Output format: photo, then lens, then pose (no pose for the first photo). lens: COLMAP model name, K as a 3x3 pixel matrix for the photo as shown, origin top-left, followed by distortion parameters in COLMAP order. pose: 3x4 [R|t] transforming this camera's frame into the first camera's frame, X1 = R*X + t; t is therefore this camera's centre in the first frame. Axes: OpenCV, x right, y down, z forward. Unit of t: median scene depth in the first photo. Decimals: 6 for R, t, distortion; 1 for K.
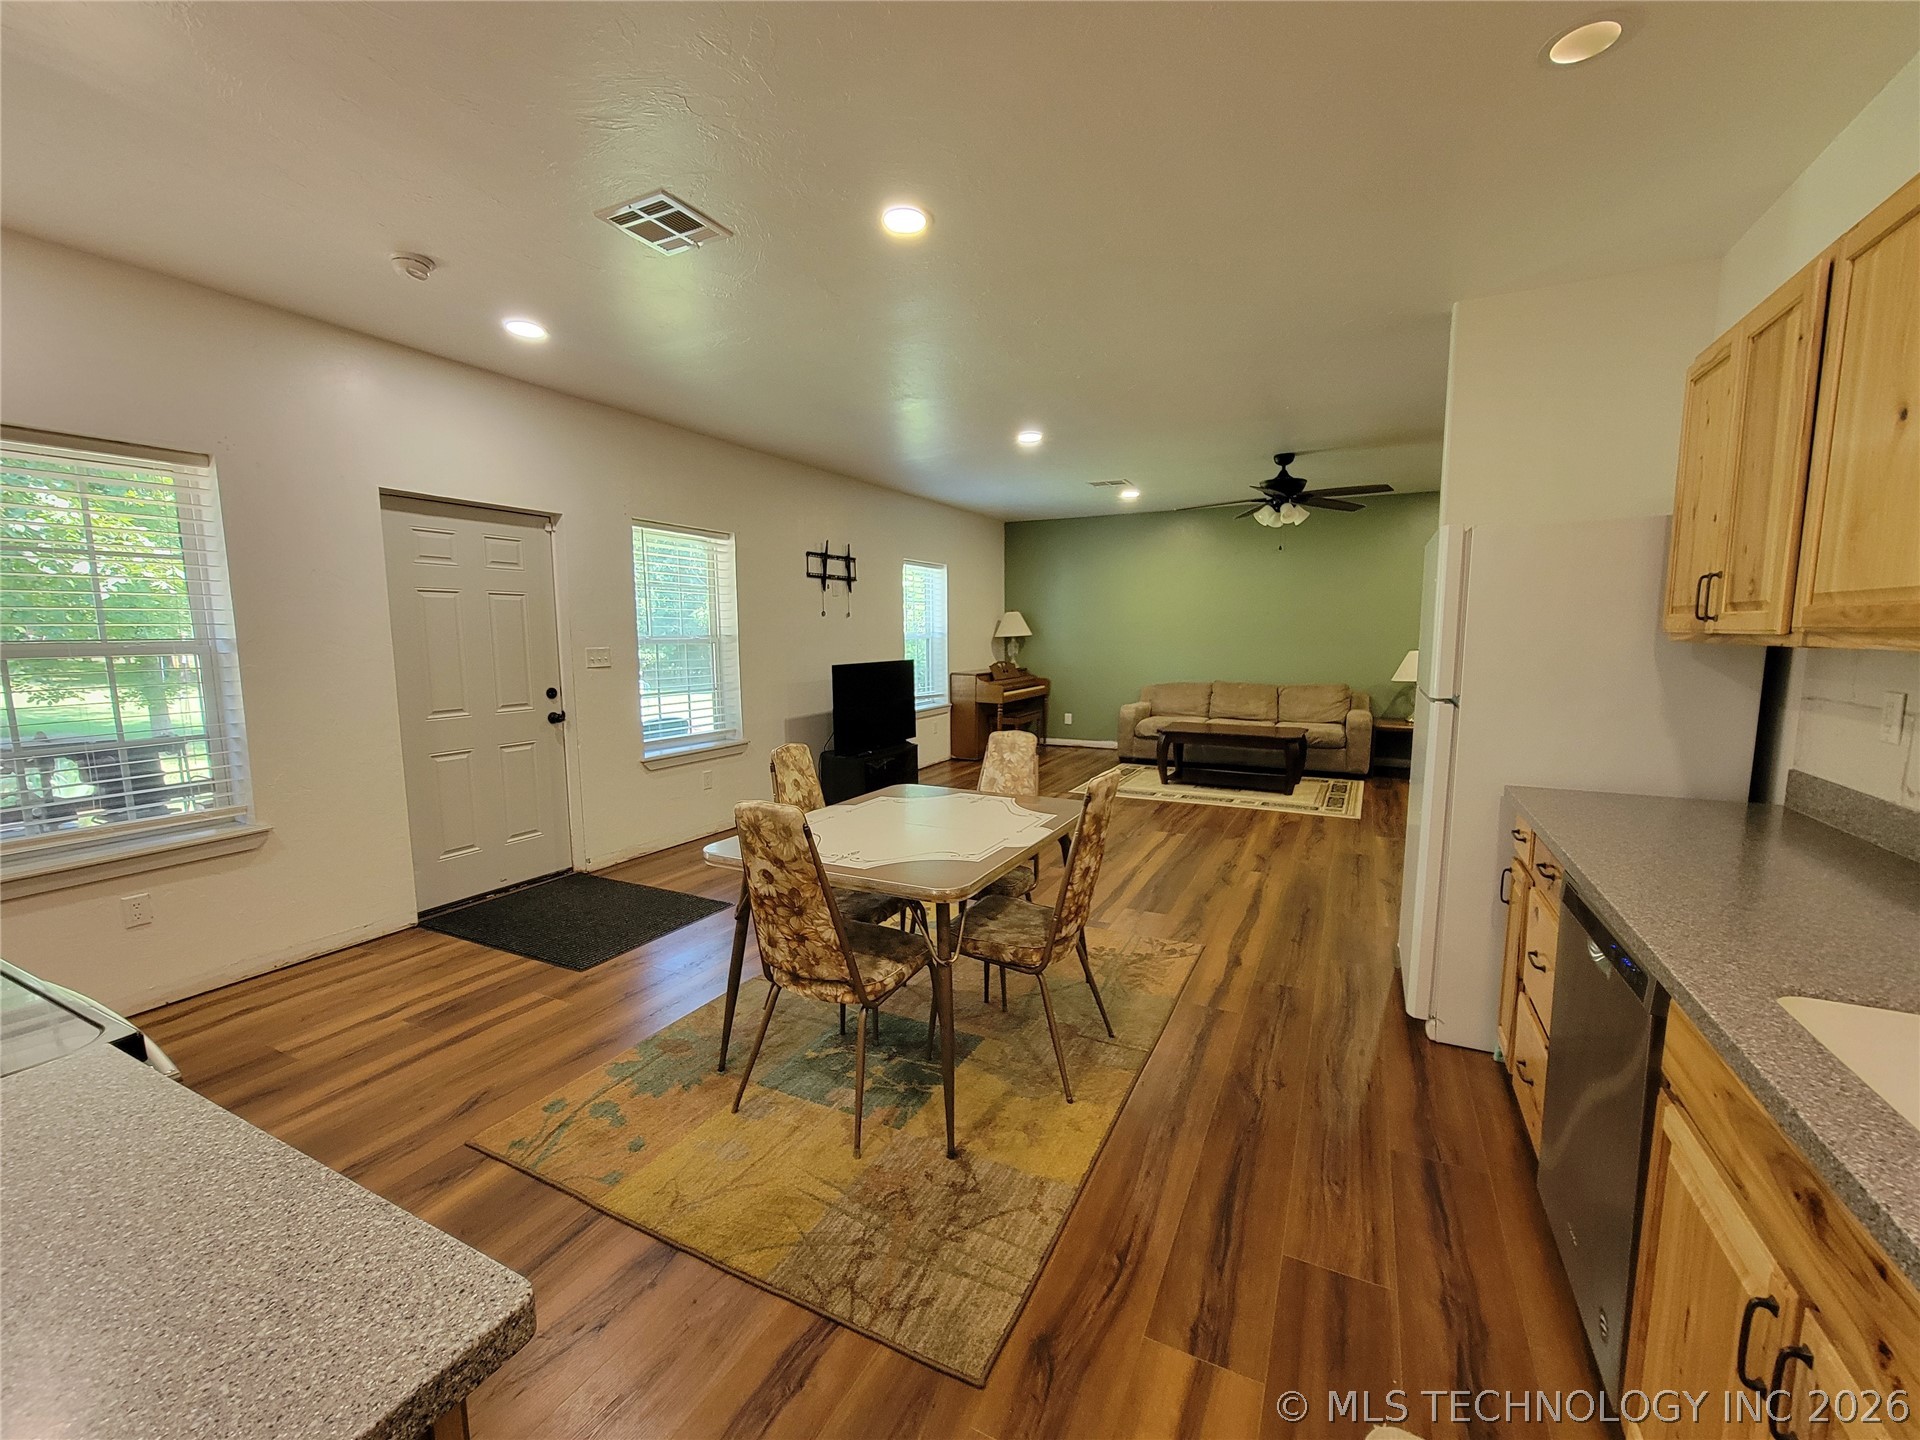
lens RADIAL K [[779.8, 0, 963.7], [0, 779.8, 727.1], [0, 0, 1]] dist [-0.006863, 0.002840]
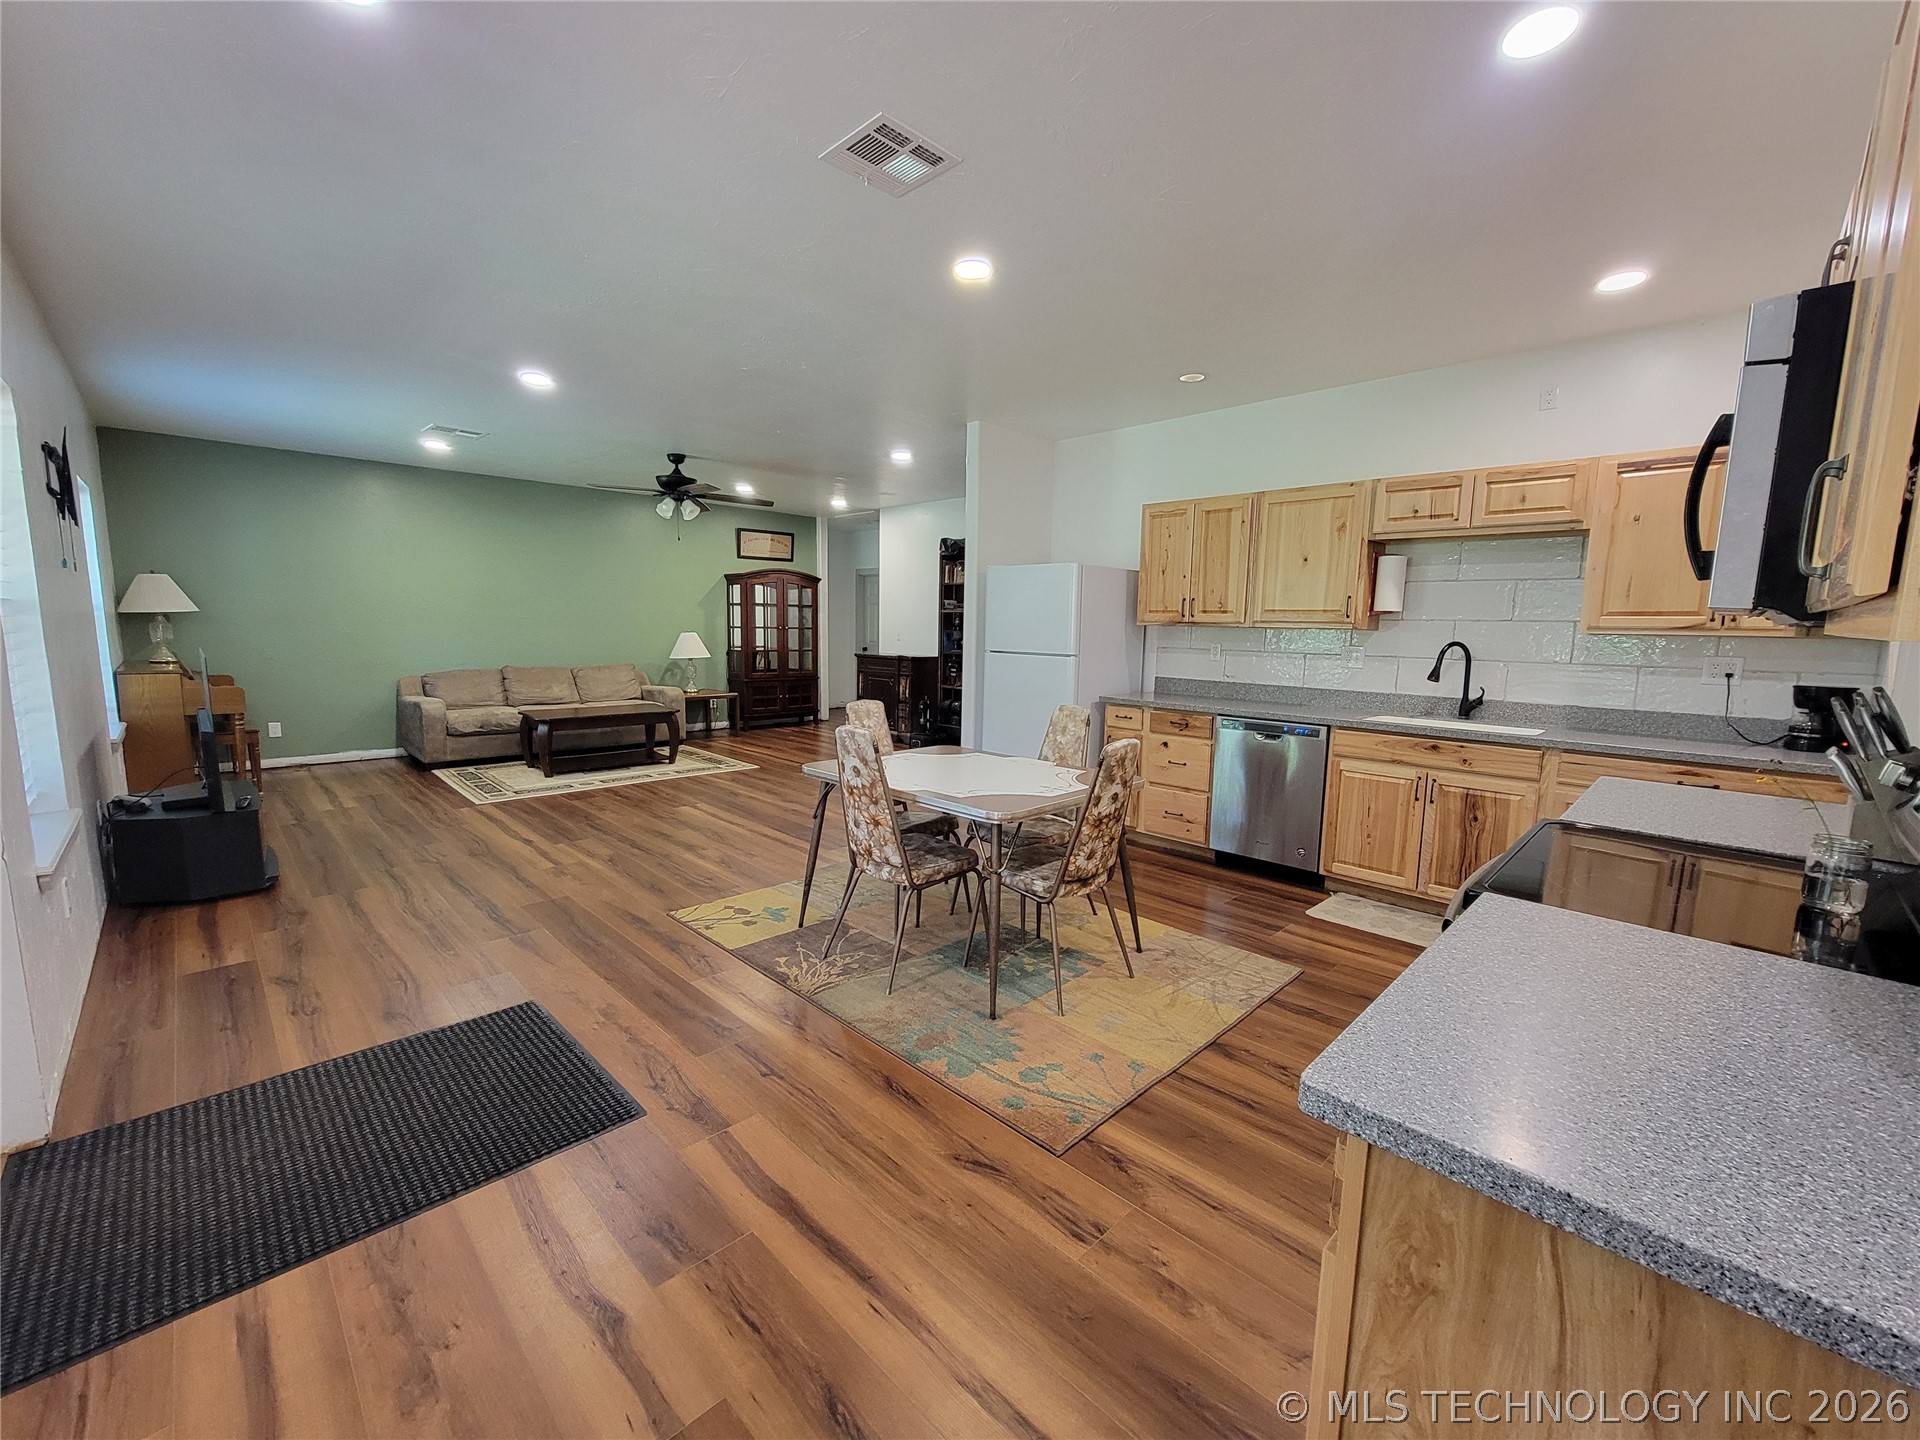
lens RADIAL K [[782.0, 0, 964.6], [0, 782.0, 726.9], [0, 0, 1]] dist [-0.005758, 0.000141]
pose [[0.312457, -0.116477, 0.942764, -0.489684], [0.097822, 0.991123, 0.090031, -0.022861], [-0.944882, 0.064092, 0.321078, 0.252091]]
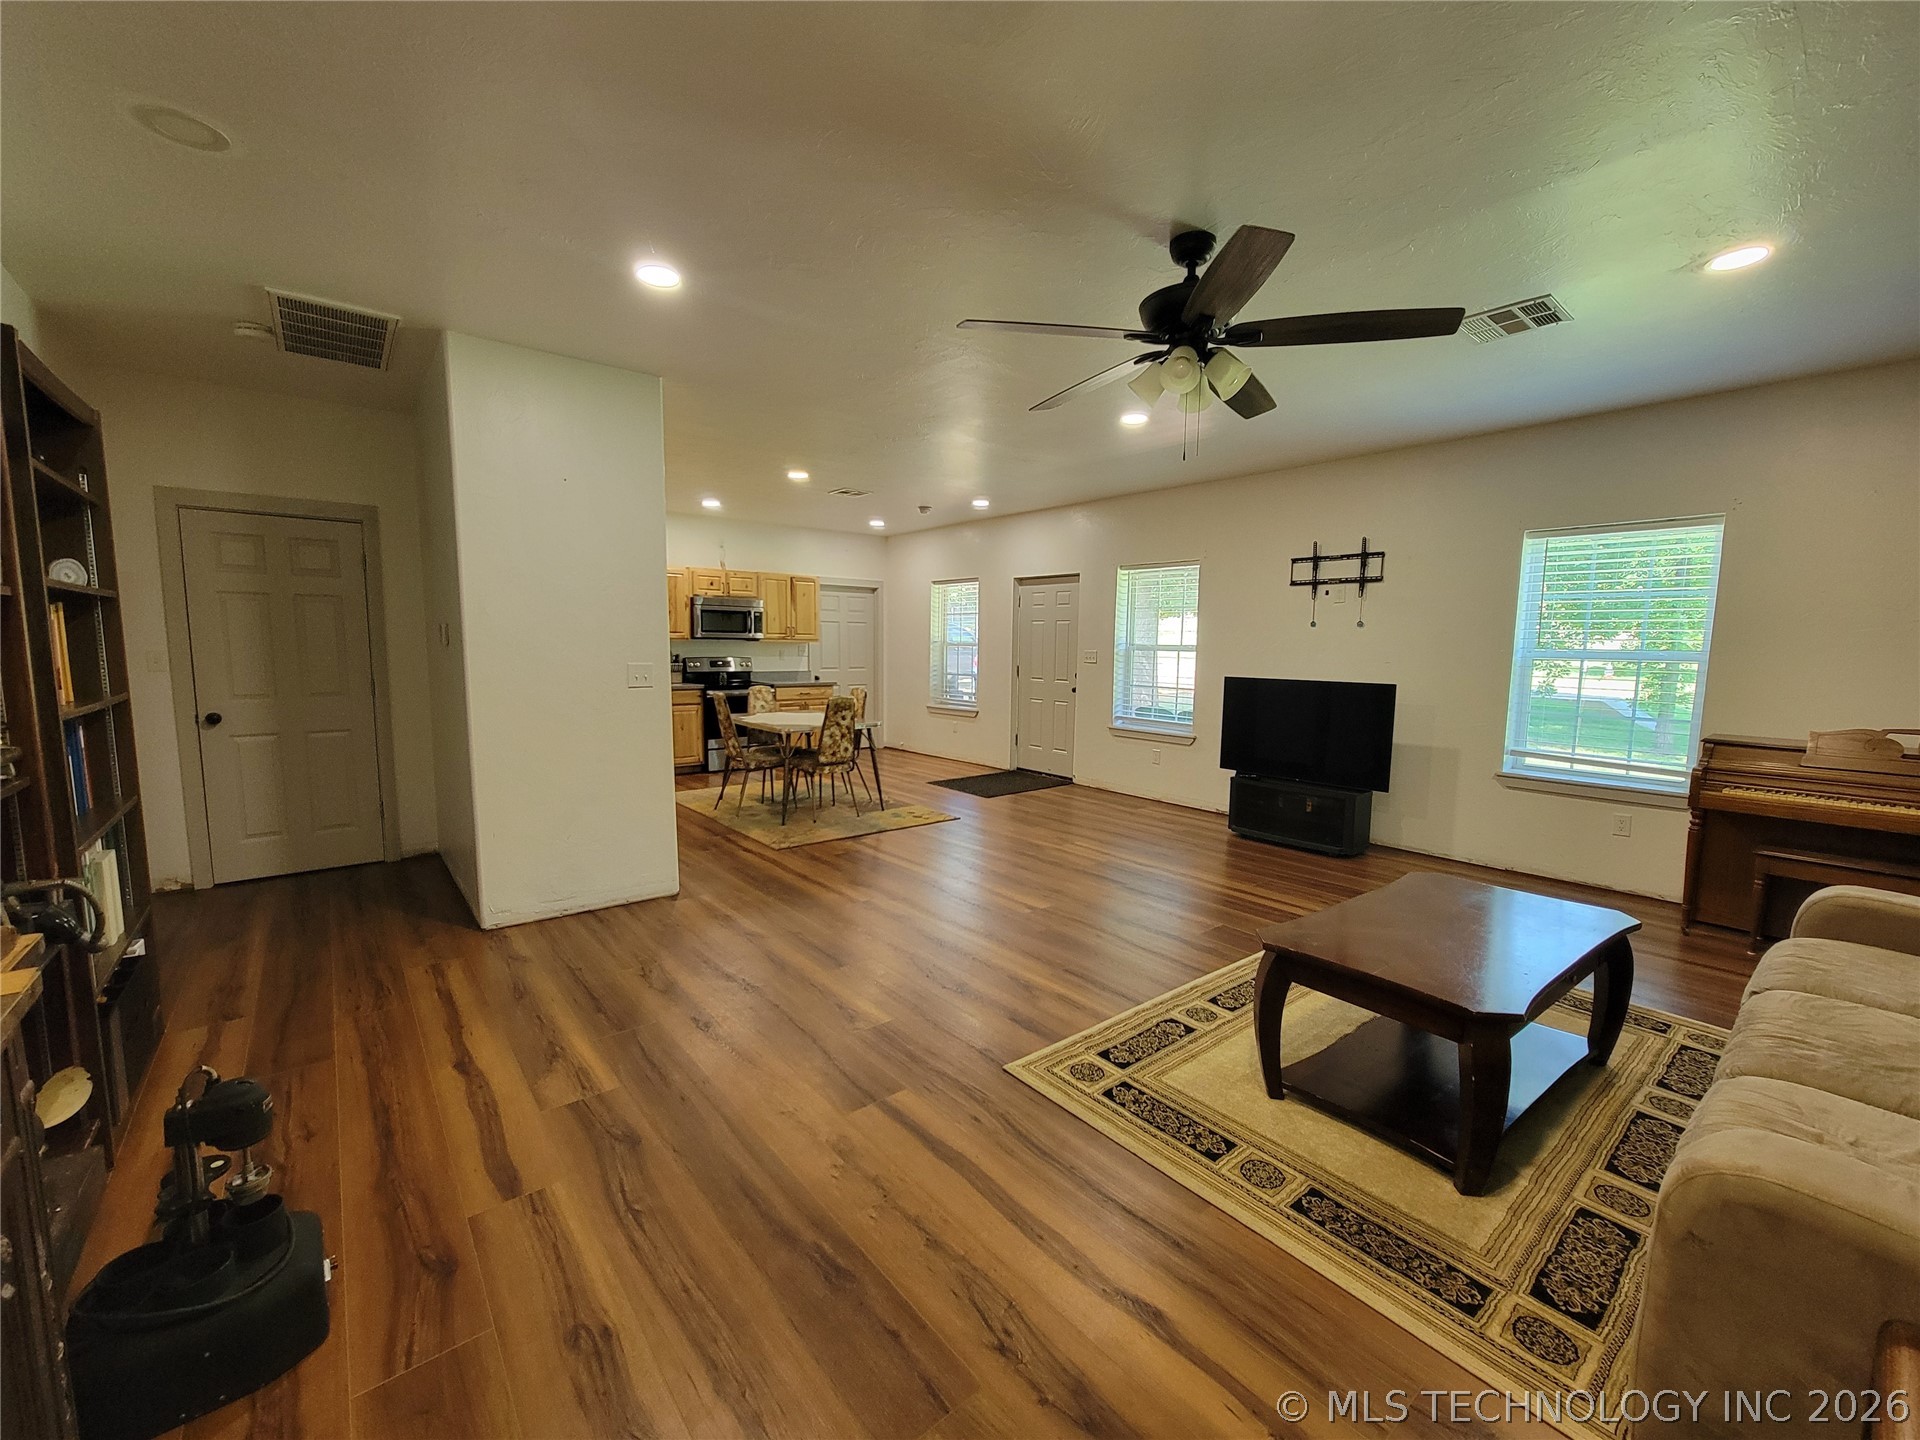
lens RADIAL K [[779.8, 0, 963.7], [0, 779.8, 727.1], [0, 0, 1]] dist [-0.006863, 0.002840]
pose [[-0.399704, 0.100129, -0.911159, 0.790418], [-0.121759, 0.979408, 0.161042, -0.122256], [0.908521, 0.175311, -0.379282, 0.977039]]
